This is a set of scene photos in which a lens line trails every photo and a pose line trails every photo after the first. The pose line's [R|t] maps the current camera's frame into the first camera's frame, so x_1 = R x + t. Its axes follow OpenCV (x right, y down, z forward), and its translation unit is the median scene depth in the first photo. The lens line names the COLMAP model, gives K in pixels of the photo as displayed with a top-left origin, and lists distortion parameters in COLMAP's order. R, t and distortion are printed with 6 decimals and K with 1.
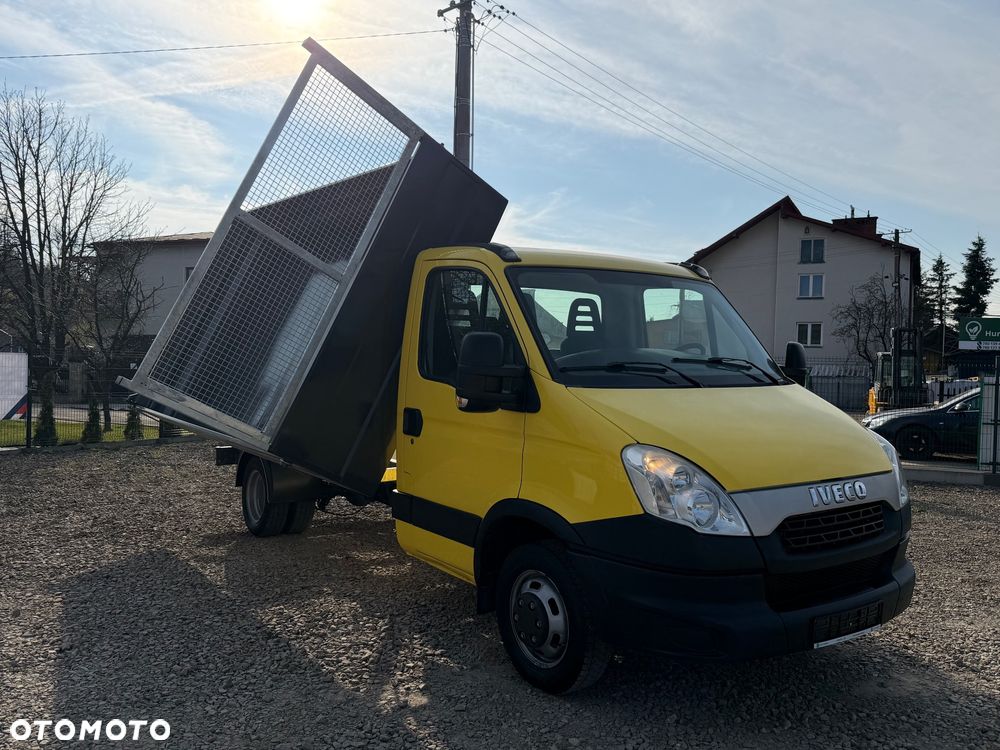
lens RADIAL K [[815.1, 0, 493.9], [0, 815.1, 375.5], [0, 0, 1]] dist [0.006547, -0.008831]
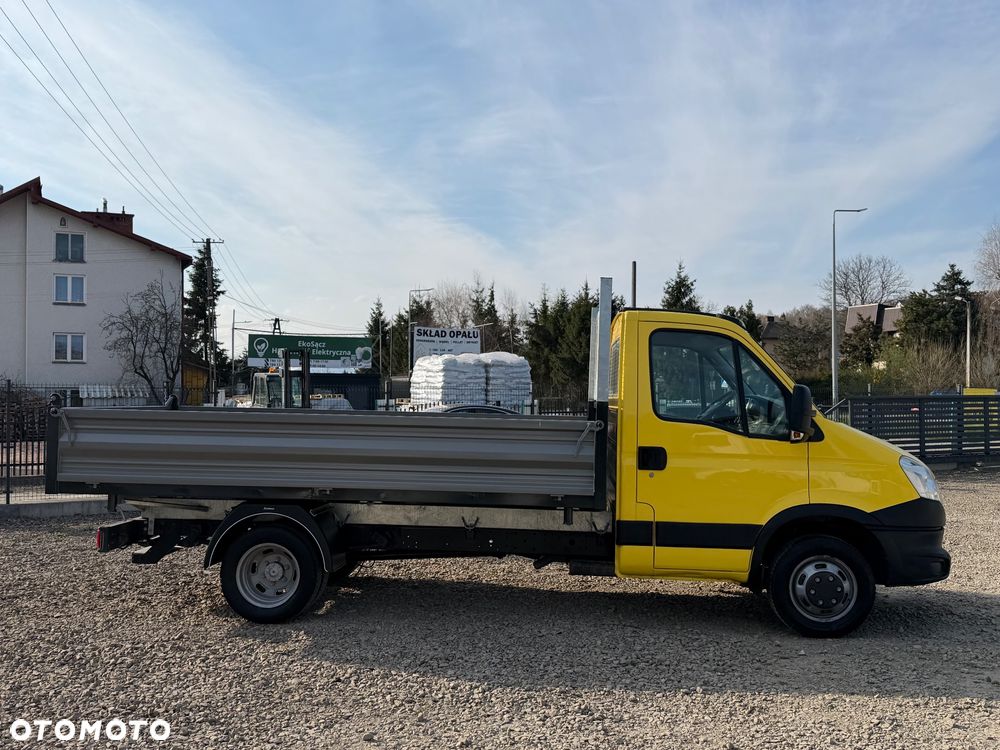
lens RADIAL K [[978.2, 0, 500.0], [0, 978.2, 375.0], [0, 0, 1]] dist [0.121359, -0.244790]
pose [[0.648660, -0.006787, 0.761048, -0.292776], [0.021397, 0.999728, -0.009322, -0.013127], [-0.760778, 0.022330, 0.648628, 0.052880]]
